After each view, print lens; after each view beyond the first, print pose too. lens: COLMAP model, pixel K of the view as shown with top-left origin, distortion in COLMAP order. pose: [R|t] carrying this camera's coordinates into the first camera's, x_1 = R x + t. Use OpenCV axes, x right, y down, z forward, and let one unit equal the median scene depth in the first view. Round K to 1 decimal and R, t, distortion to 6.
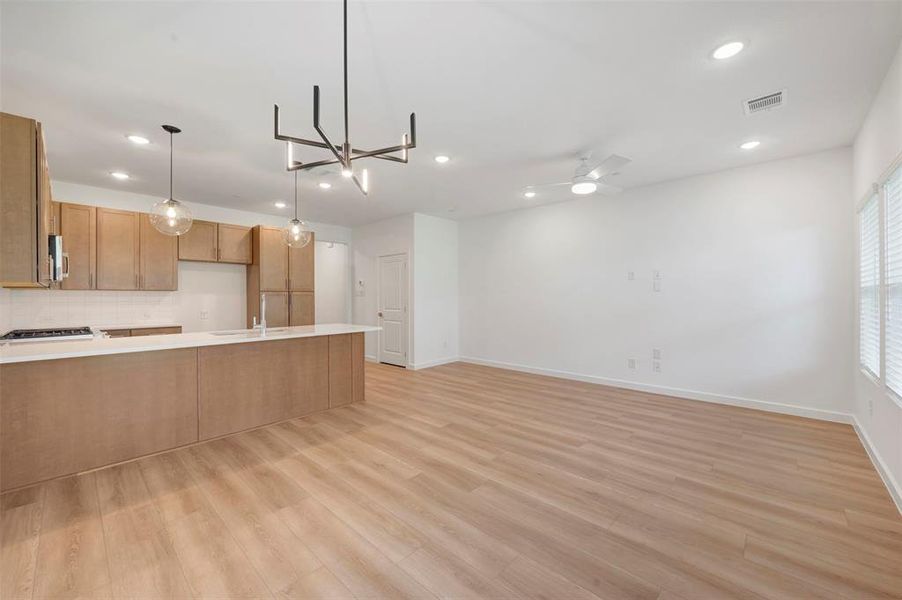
lens RADIAL K [[358.6, 0, 451.8], [0, 358.6, 295.6], [0, 0, 1]] dist [0.004946, -0.001241]
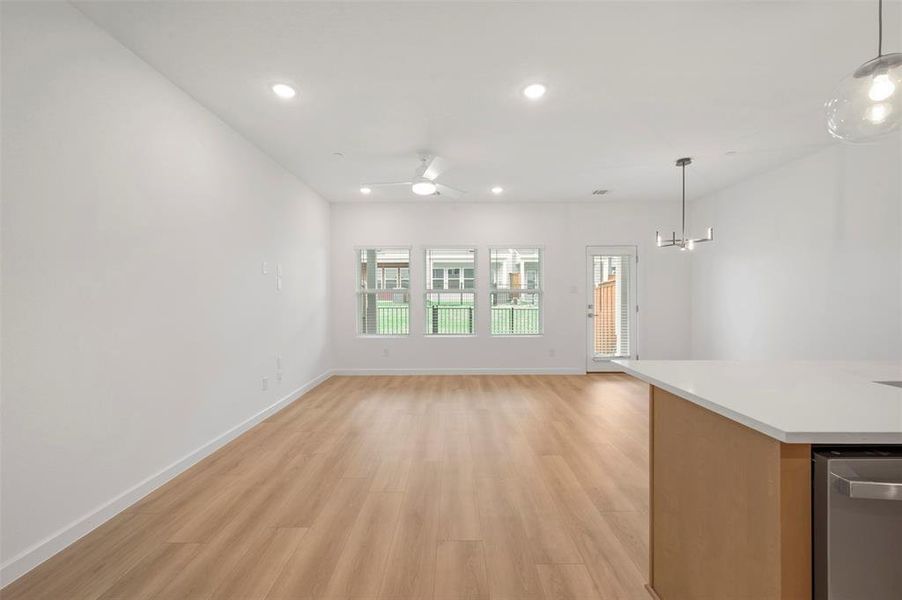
lens RADIAL K [[358.6, 0, 450.5], [0, 358.6, 306.6], [0, 0, 1]] dist [0.004946, -0.001241]
pose [[-0.672718, -0.011939, 0.739802, -0.440172], [0.007987, 0.999694, 0.023396, 0.012302], [-0.739855, 0.021648, -0.672417, 1.647910]]
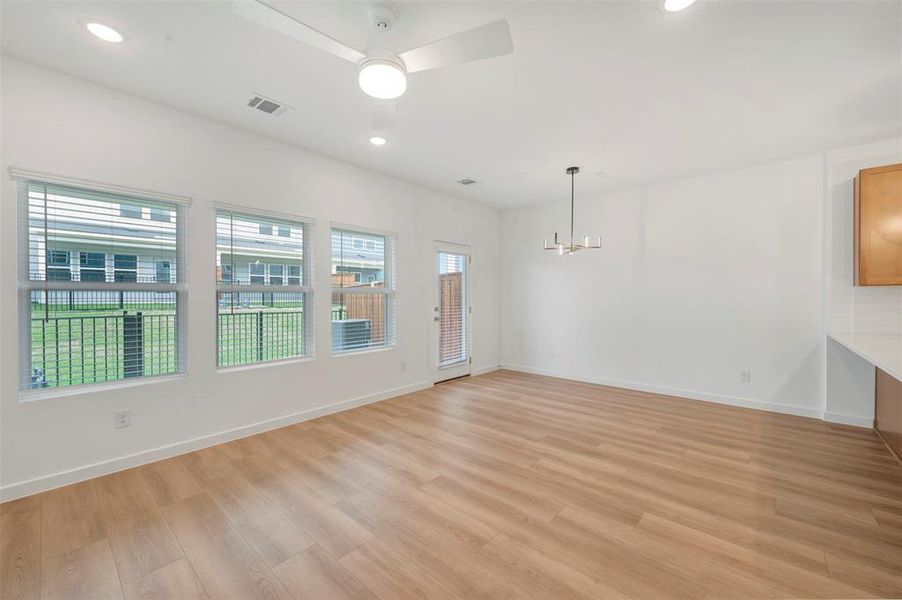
lens RADIAL K [[358.6, 0, 450.6], [0, 358.6, 299.0], [0, 0, 1]] dist [0.004946, -0.001241]
pose [[-0.999717, 0.004232, -0.023419, 0.291483], [0.004076, 0.999969, 0.006689, 0.007041], [0.023446, 0.006591, -0.999703, 1.523793]]
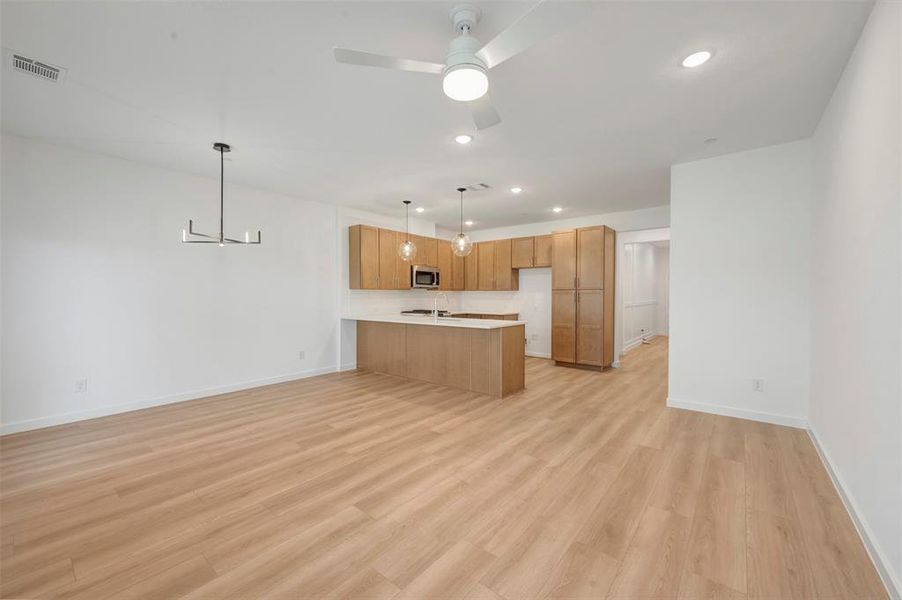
lens RADIAL K [[358.6, 0, 454.2], [0, 358.6, 297.9], [0, 0, 1]] dist [0.004946, -0.001241]
pose [[0.070483, 0.012211, -0.997438, 0.899721], [0.000030, 0.999925, 0.012243, -0.000981], [0.997513, -0.000893, 0.070477, 0.958066]]
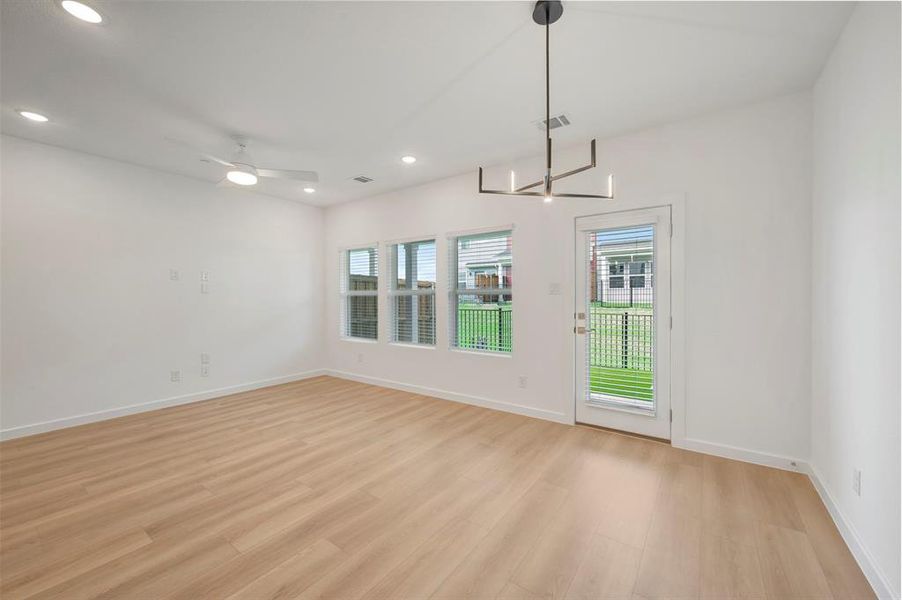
lens RADIAL K [[358.6, 0, 450.6], [0, 358.6, 298.5], [0, 0, 1]] dist [0.004946, -0.001241]
pose [[-0.120297, 0.000619, 0.992738, -0.598440], [0.004605, 0.999989, -0.000066, 0.005383], [-0.992727, 0.004564, -0.120298, 0.595351]]
